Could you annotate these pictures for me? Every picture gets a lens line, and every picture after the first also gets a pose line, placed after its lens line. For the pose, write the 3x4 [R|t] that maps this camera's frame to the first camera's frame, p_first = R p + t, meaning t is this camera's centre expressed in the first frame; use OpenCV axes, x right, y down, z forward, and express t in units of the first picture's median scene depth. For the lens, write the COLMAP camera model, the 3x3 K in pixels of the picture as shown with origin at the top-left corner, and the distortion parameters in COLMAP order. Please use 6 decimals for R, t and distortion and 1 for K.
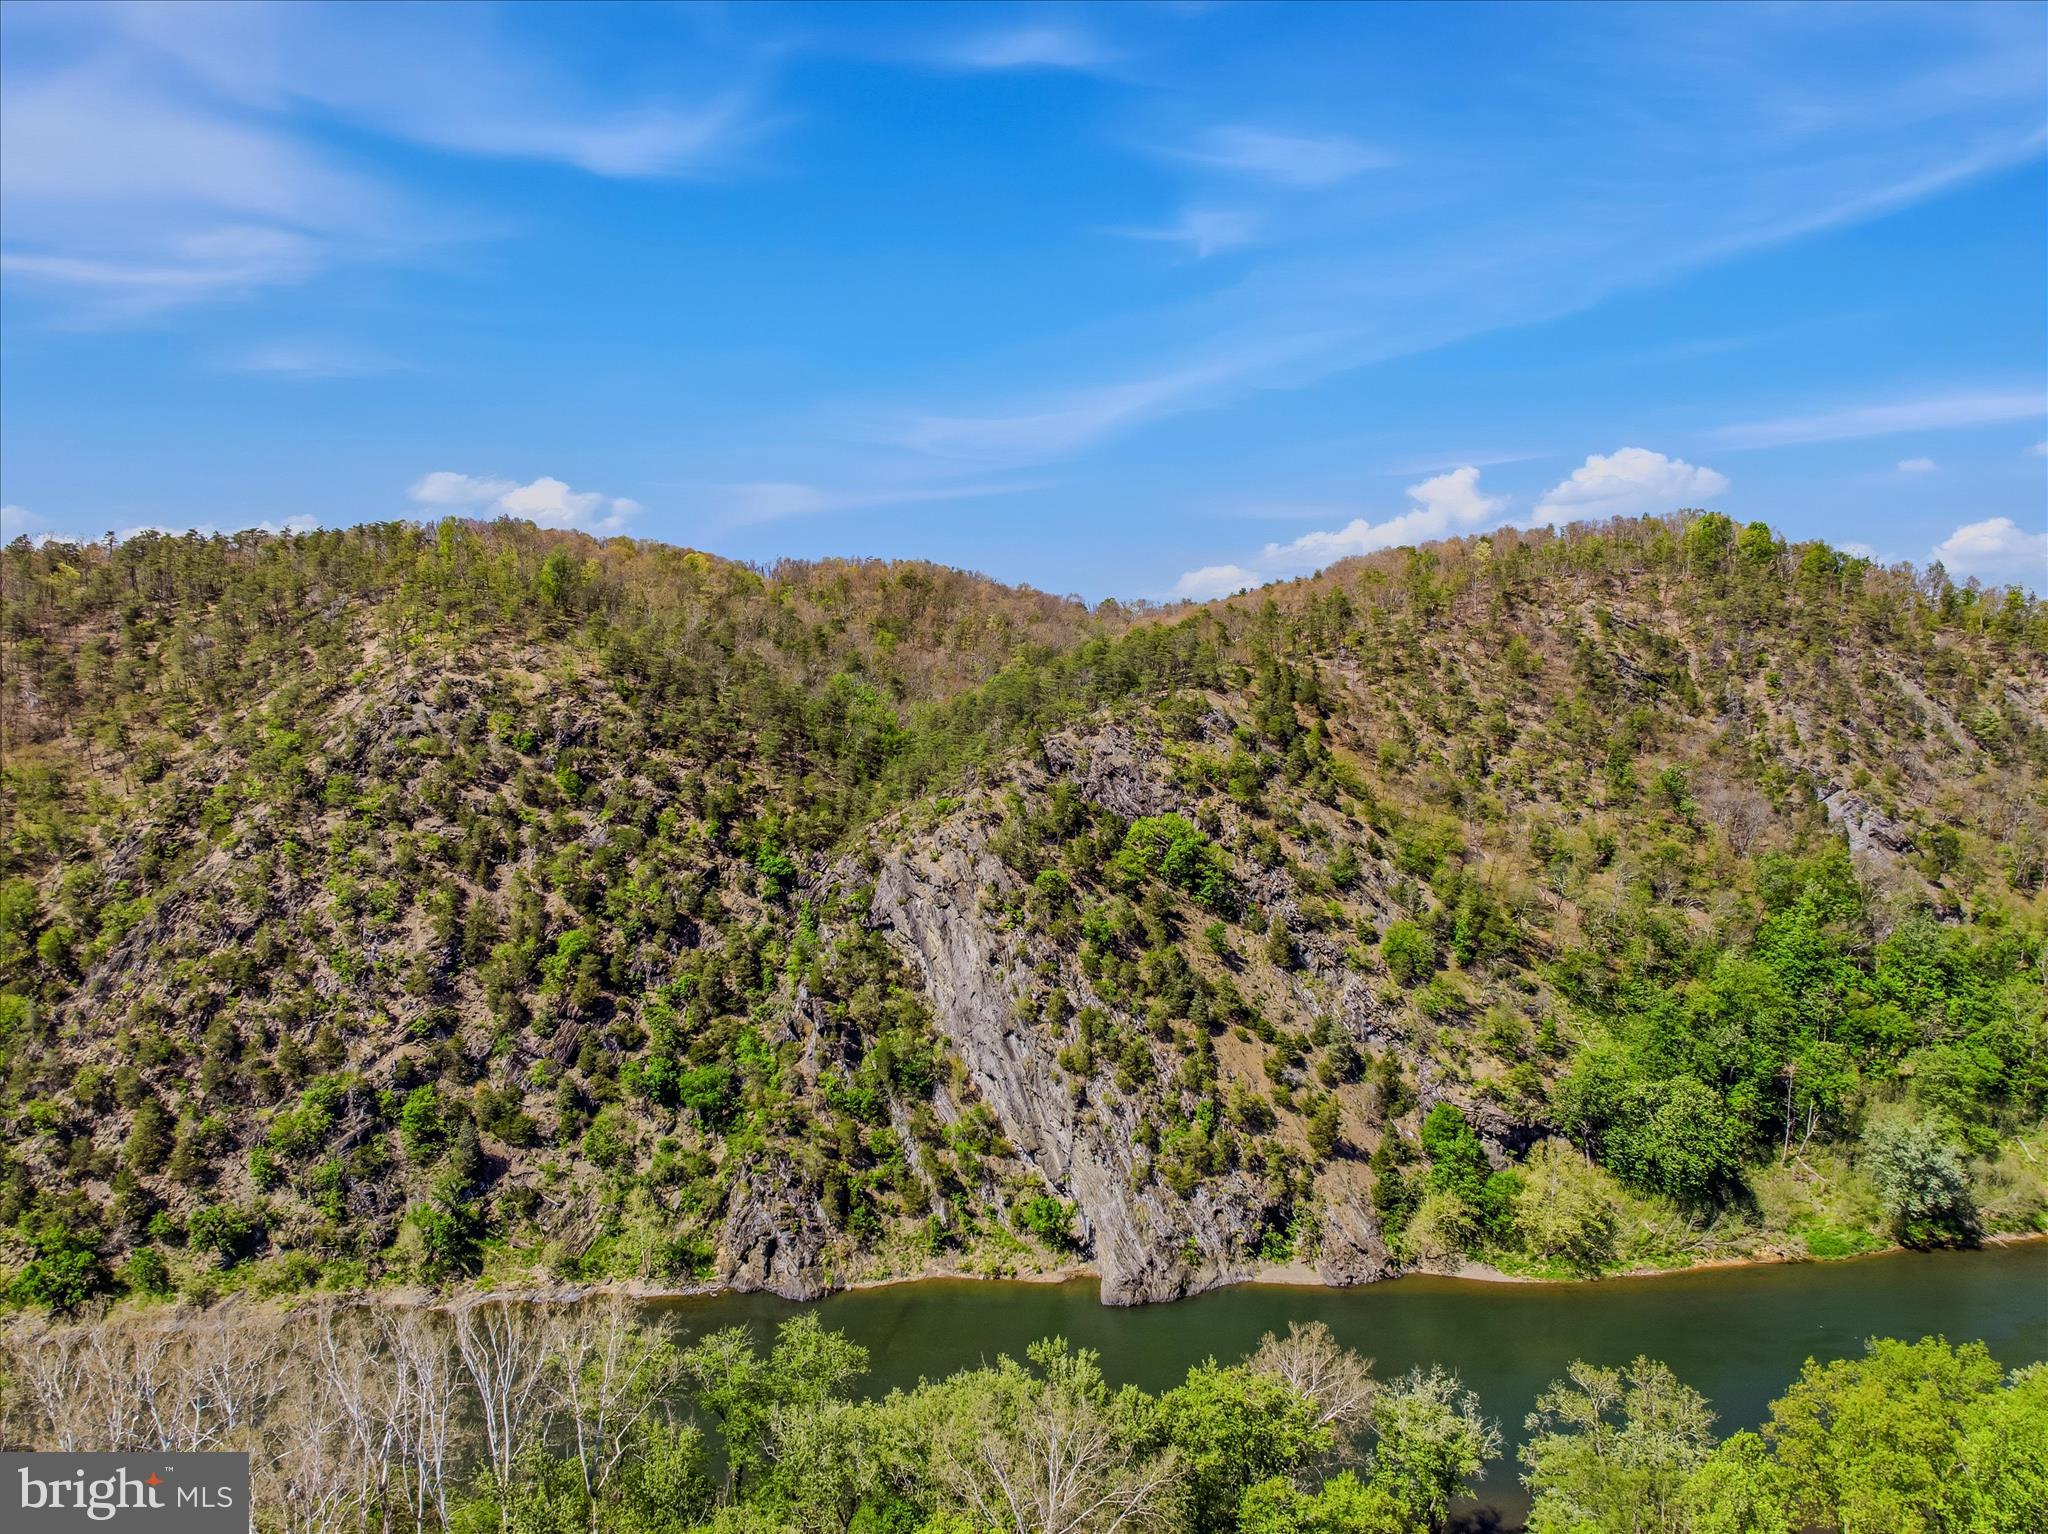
lens RADIAL K [[1444.9, 0, 1024.0], [0, 1444.9, 767.0], [0, 0, 1]] dist [-0.053073, 0.022690]
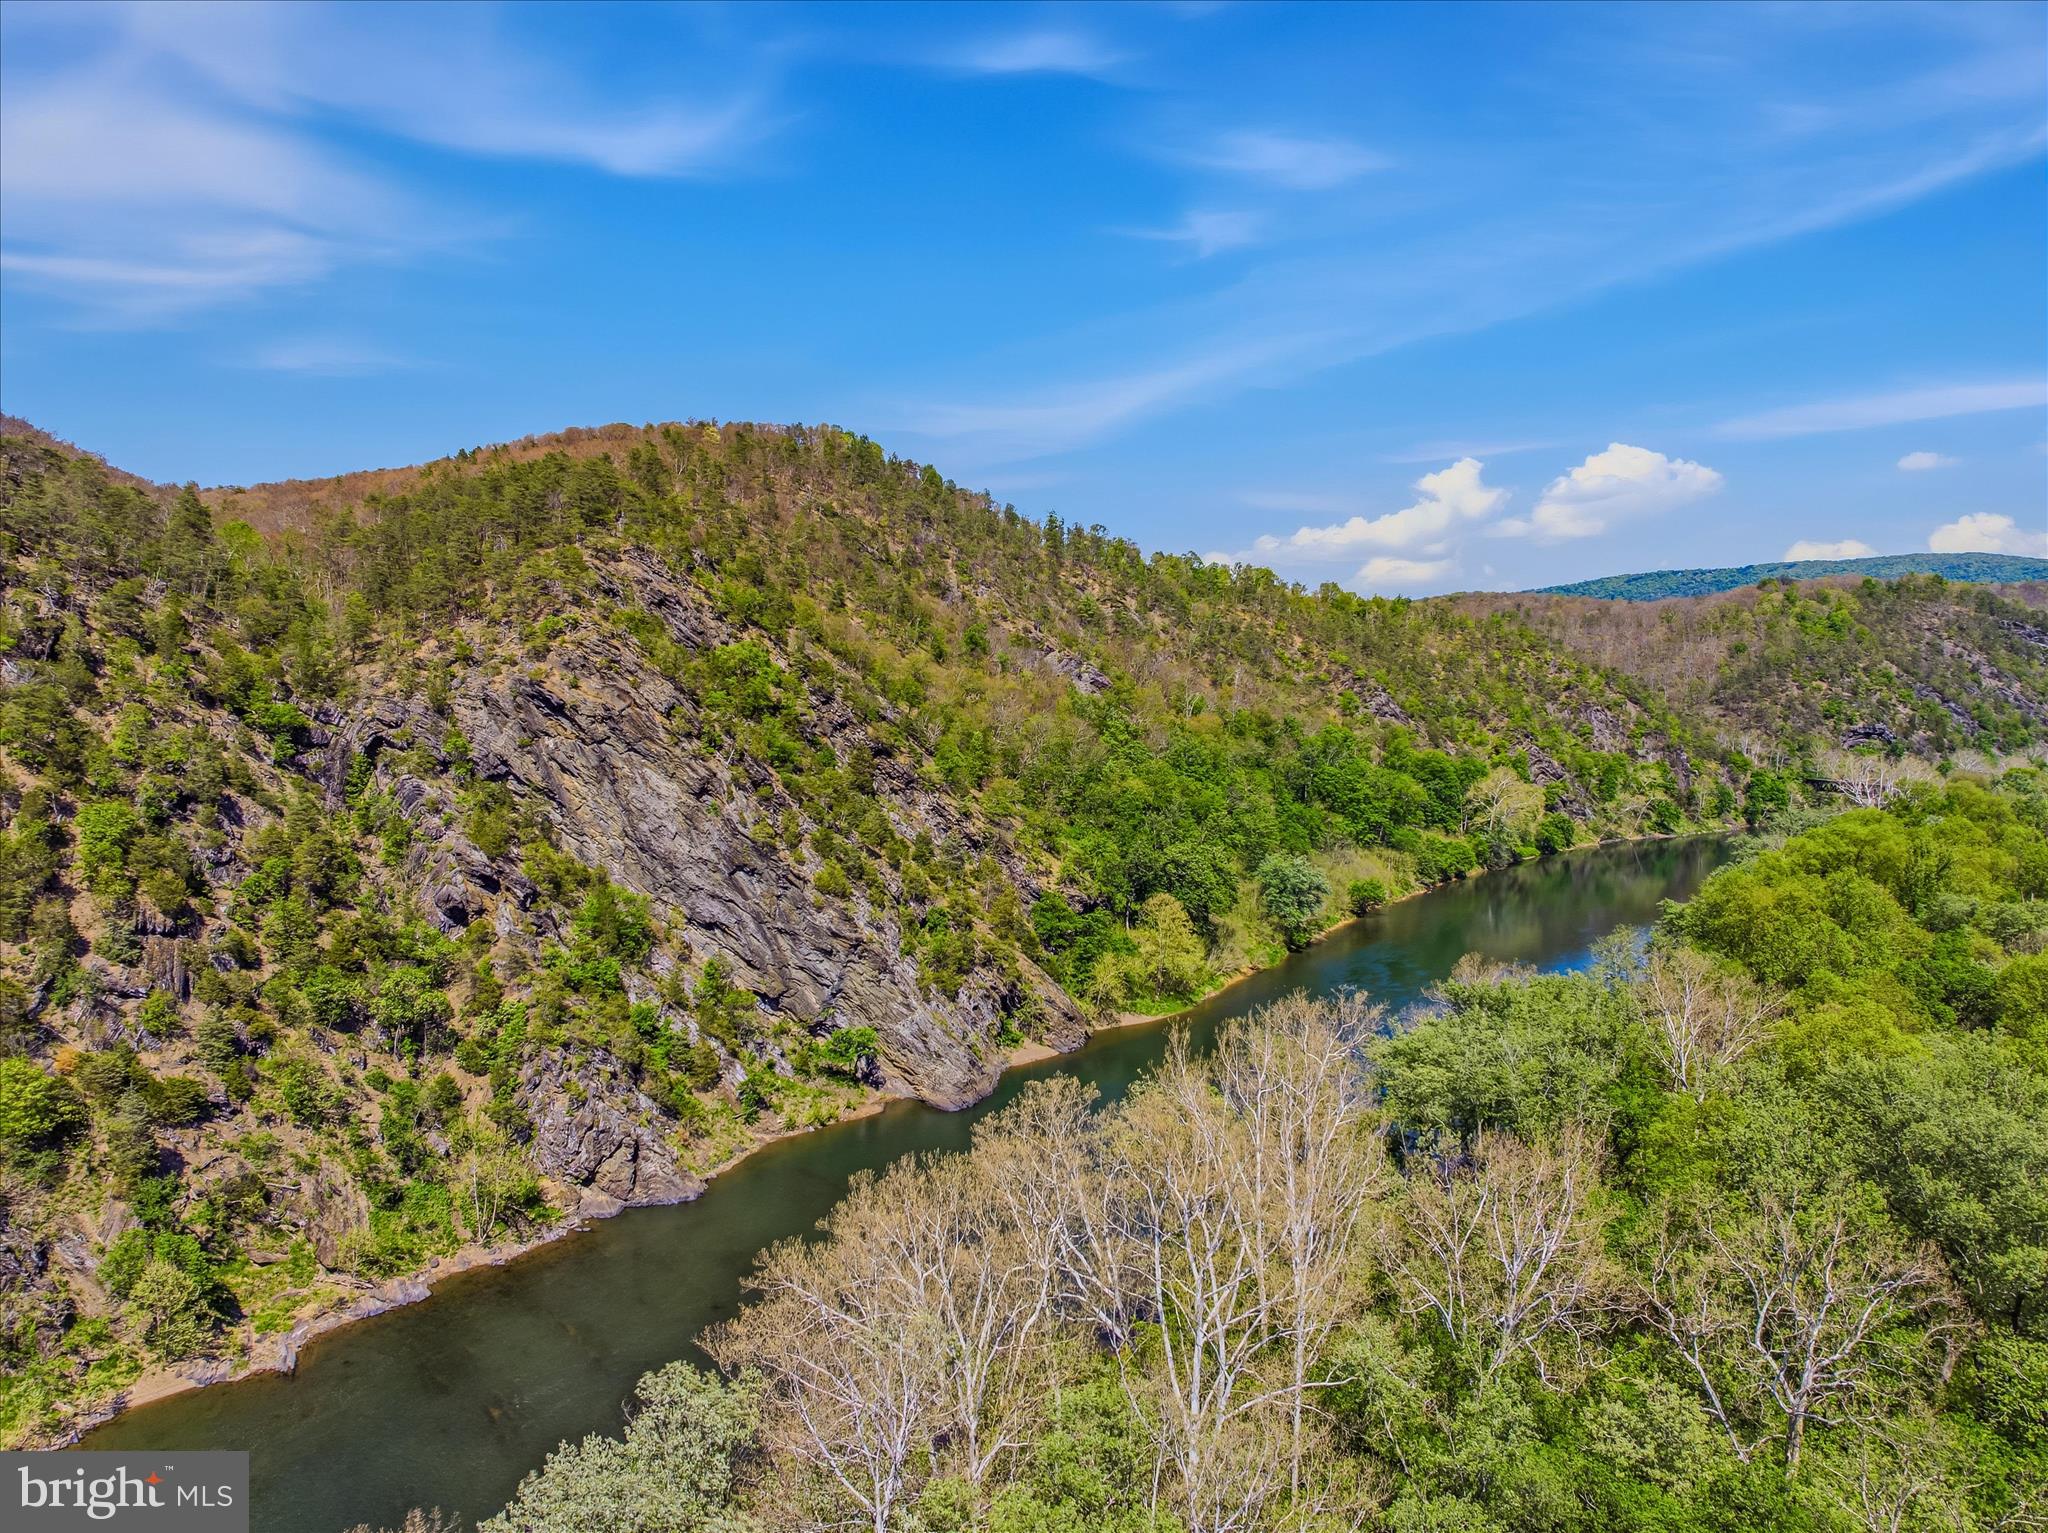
lens RADIAL K [[1444.9, 0, 1024.0], [0, 1444.9, 766.5], [0, 0, 1]] dist [-0.053073, 0.022690]
pose [[0.627606, -0.053135, 0.776716, -0.581782], [0.043868, 0.998497, 0.032861, 0.101221], [-0.777295, 0.013449, 0.628993, 0.313232]]
